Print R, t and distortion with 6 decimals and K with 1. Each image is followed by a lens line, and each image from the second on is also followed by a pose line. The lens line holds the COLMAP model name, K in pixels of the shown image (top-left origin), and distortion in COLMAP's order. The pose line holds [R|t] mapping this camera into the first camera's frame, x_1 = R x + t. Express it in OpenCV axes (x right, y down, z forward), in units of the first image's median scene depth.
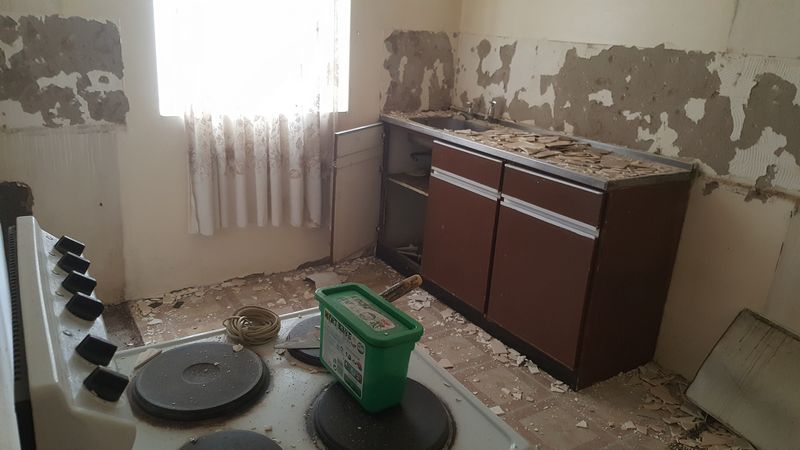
lens RADIAL K [[592.7, 0, 383.9], [0, 592.7, 209.7], [0, 0, 1]] dist [0.135599, -0.235015]
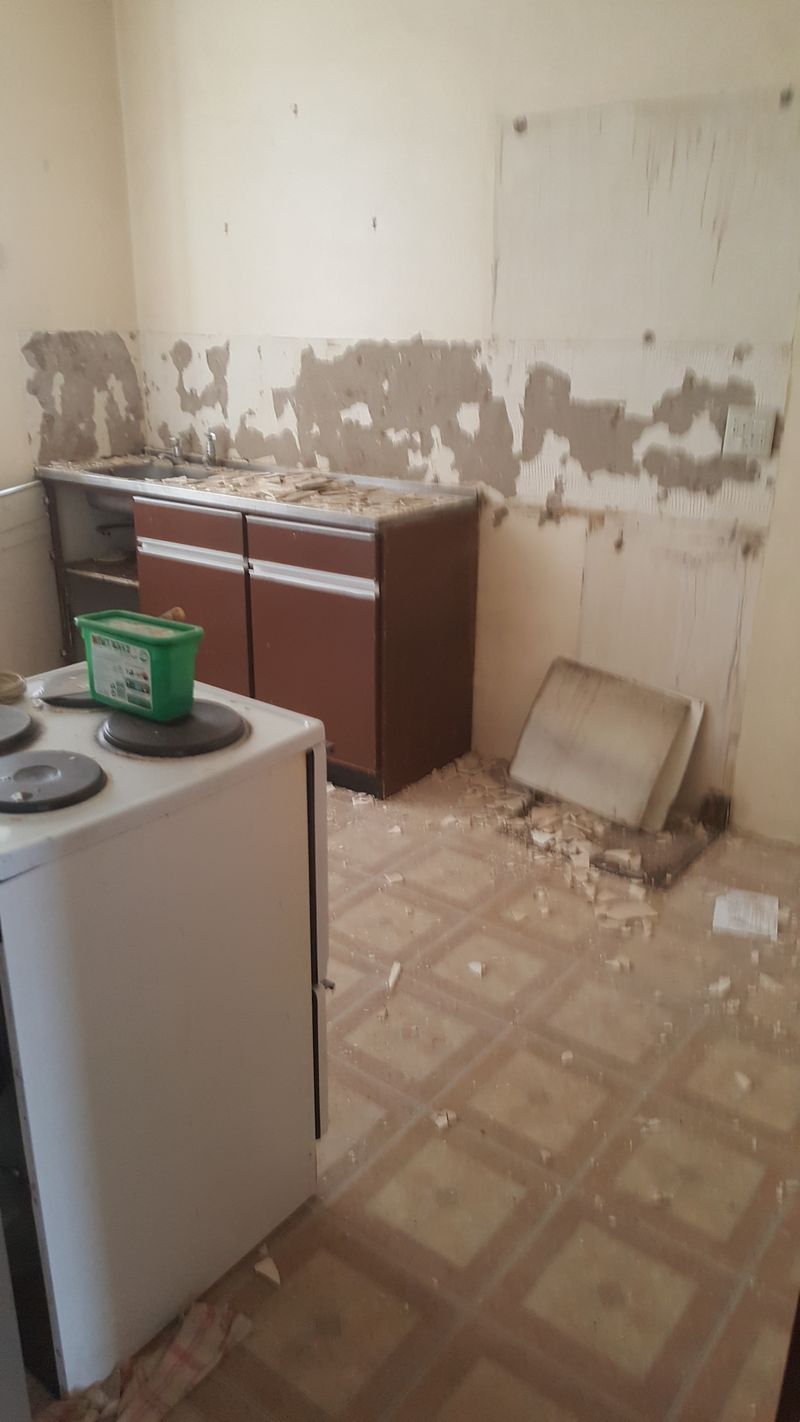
lens RADIAL K [[1041.3, 0, 412.5], [0, 1041.3, 708.0], [0, 0, 1]] dist [0.134954, -0.193750]
pose [[0.926580, -0.169219, 0.335879, -0.068392], [0.151010, 0.985304, 0.079820, 0.074534], [-0.344450, -0.023239, 0.938517, -0.238727]]
